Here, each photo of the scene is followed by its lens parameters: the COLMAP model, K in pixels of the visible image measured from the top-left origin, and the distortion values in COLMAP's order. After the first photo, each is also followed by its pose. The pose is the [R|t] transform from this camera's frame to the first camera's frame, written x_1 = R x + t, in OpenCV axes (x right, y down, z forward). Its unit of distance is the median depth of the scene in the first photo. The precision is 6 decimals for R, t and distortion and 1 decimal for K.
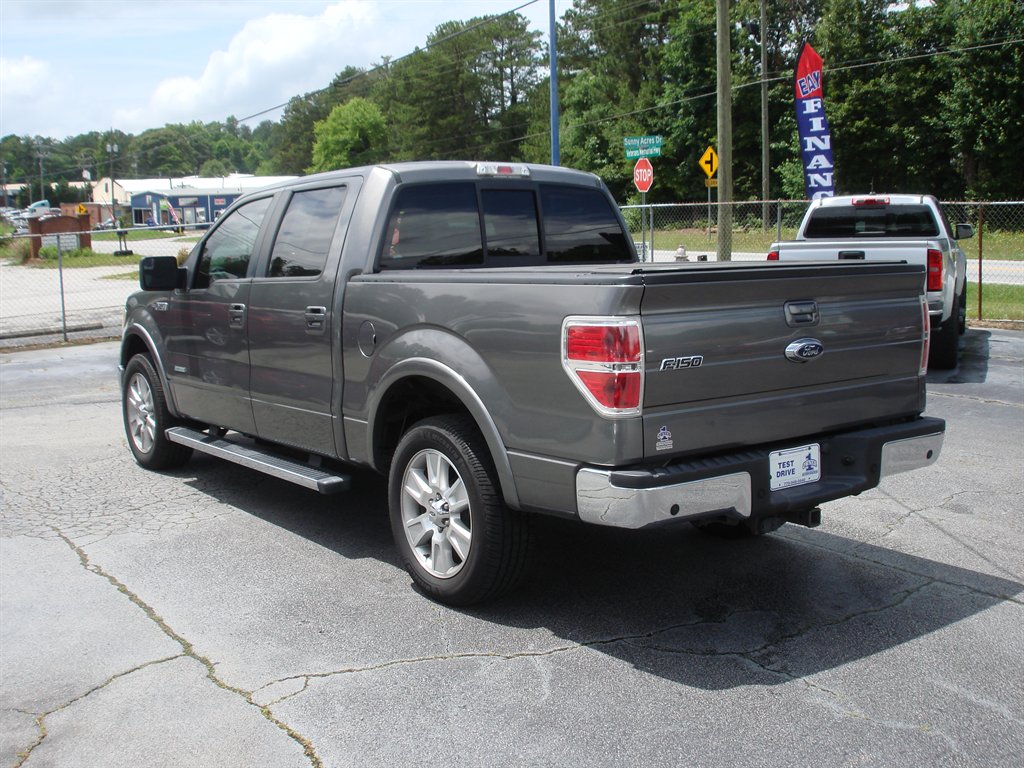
lens RADIAL K [[1140.1, 0, 515.7], [0, 1140.1, 414.7], [0, 0, 1]] dist [-0.082936, -0.087181]
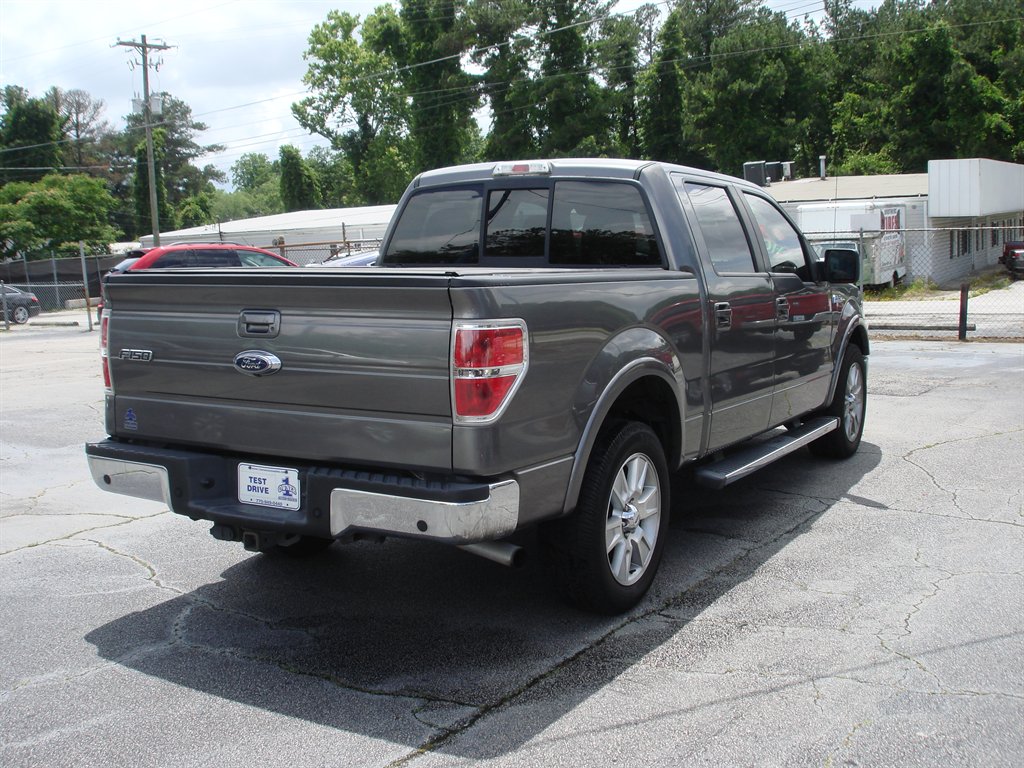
lens RADIAL K [[1140.1, 0, 515.7], [0, 1140.1, 414.7], [0, 0, 1]] dist [-0.082936, -0.087181]
pose [[0.385605, 0.148159, -0.910691, 1.069695], [-0.137094, 0.985267, 0.102243, -0.124862], [0.912422, 0.085424, 0.400236, 0.732805]]
